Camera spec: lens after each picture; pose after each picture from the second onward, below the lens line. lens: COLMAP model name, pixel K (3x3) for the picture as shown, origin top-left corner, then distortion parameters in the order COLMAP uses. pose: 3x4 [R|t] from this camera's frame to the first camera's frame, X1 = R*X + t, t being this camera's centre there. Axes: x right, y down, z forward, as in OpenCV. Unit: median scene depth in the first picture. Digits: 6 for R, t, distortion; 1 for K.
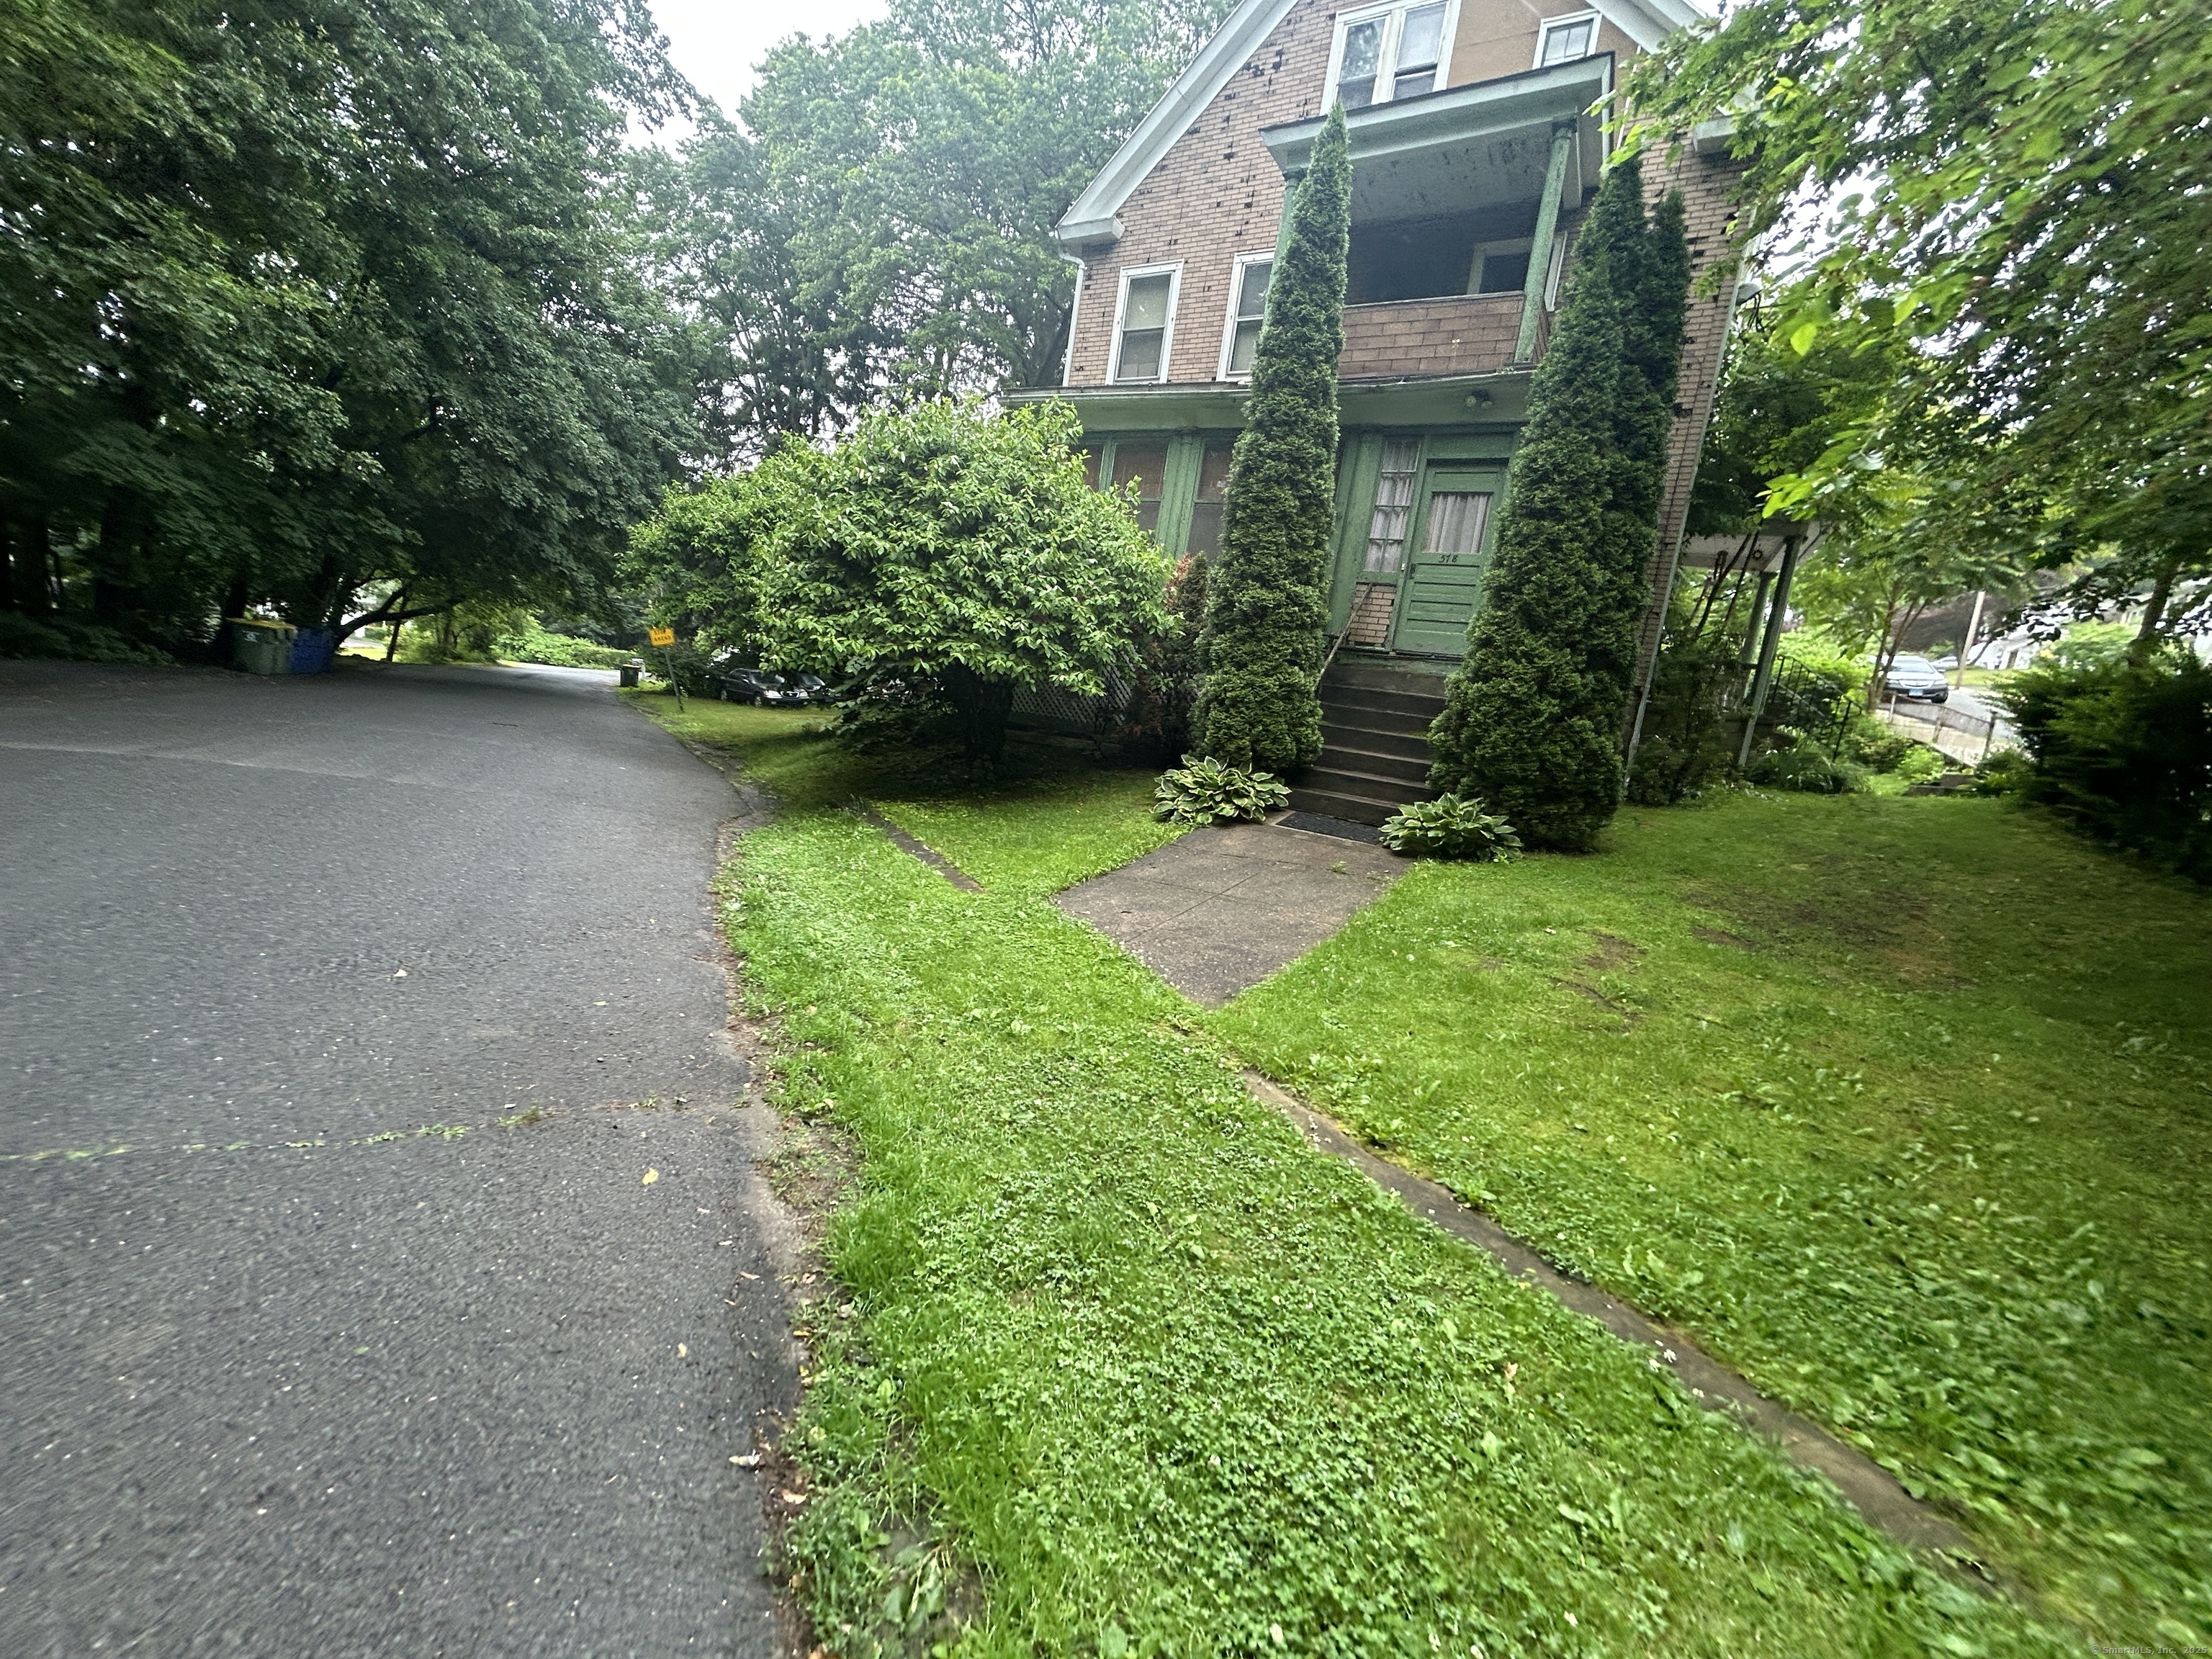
lens RADIAL K [[841.8, 0, 1063.4], [0, 841.8, 825.8], [0, 0, 1]] dist [-0.000186, 0.000562]
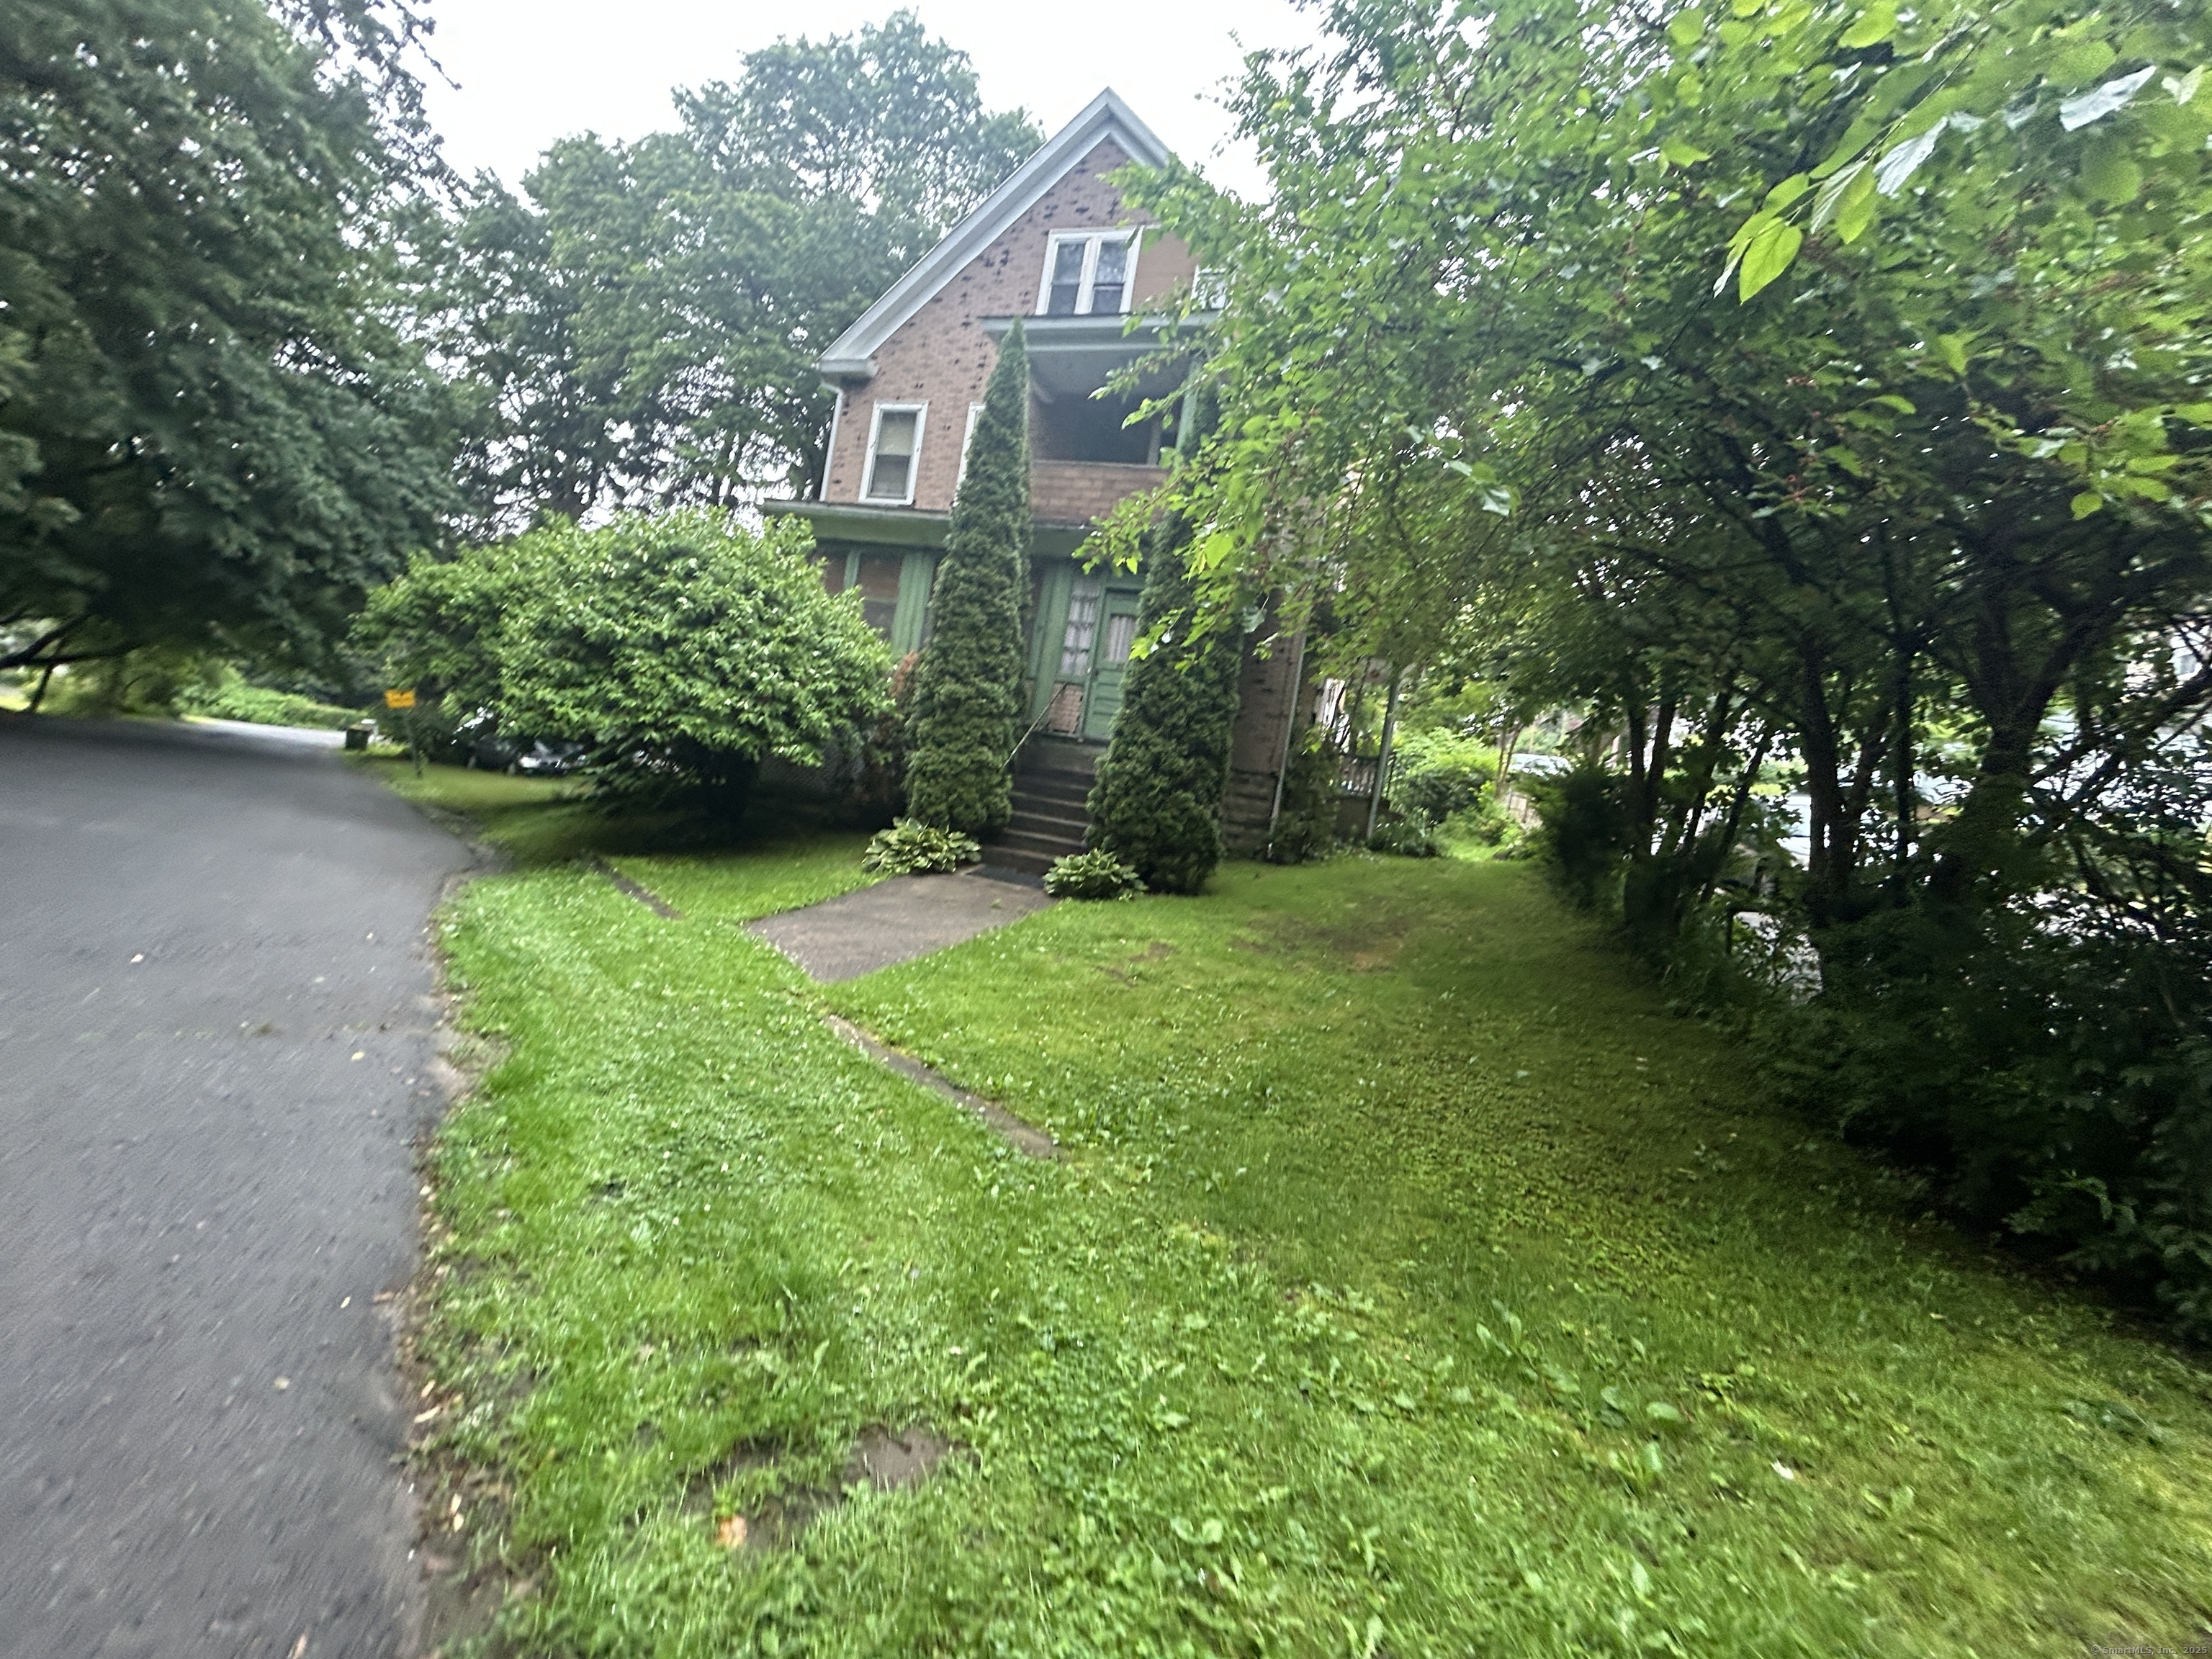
lens RADIAL K [[896.2, 0, 1086.7], [0, 896.2, 829.8], [0, 0, 1]] dist [-0.001718, 0.001458]
pose [[0.976888, 0.011609, 0.213434, 0.129154], [0.008996, 0.995406, -0.095317, 0.050978], [-0.213560, 0.095034, 0.972297, -0.259344]]
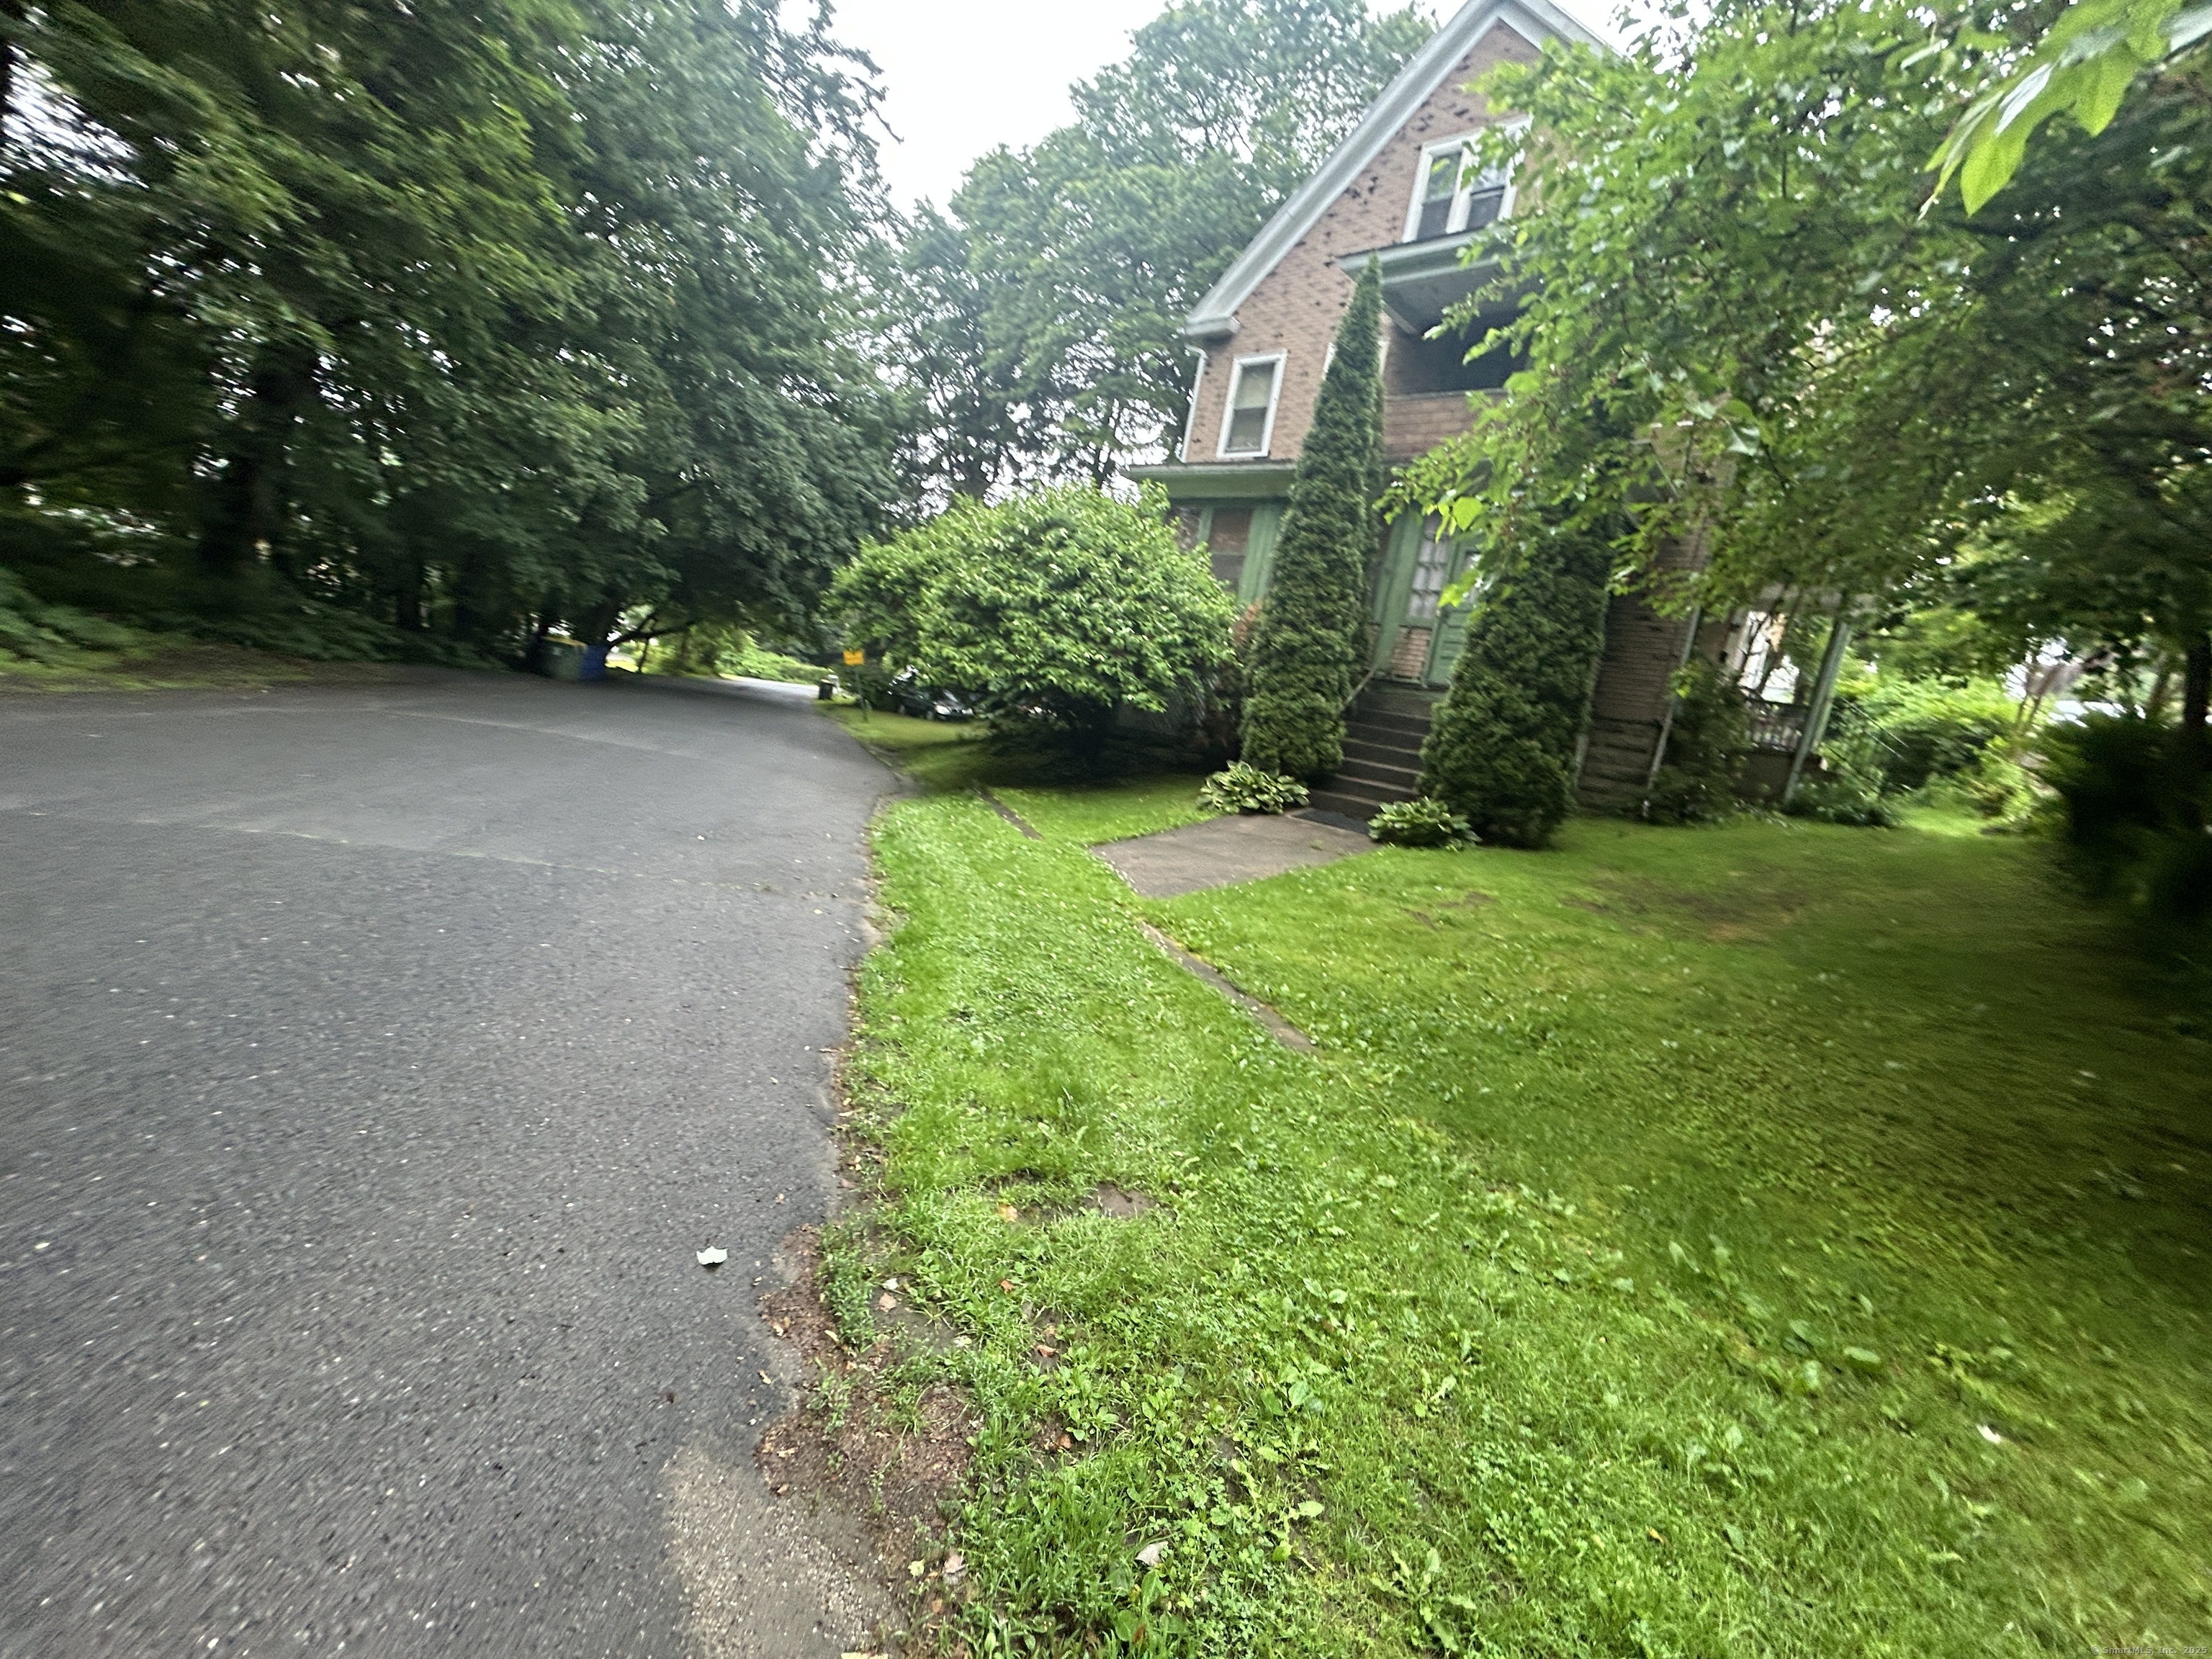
lens RADIAL K [[896.2, 0, 1086.7], [0, 896.2, 829.8], [0, 0, 1]] dist [-0.001718, 0.001458]
pose [[0.981804, 0.054885, -0.181793, 0.171508], [-0.061187, 0.997698, -0.029232, 0.066540], [0.179770, 0.039823, 0.982902, -0.331863]]
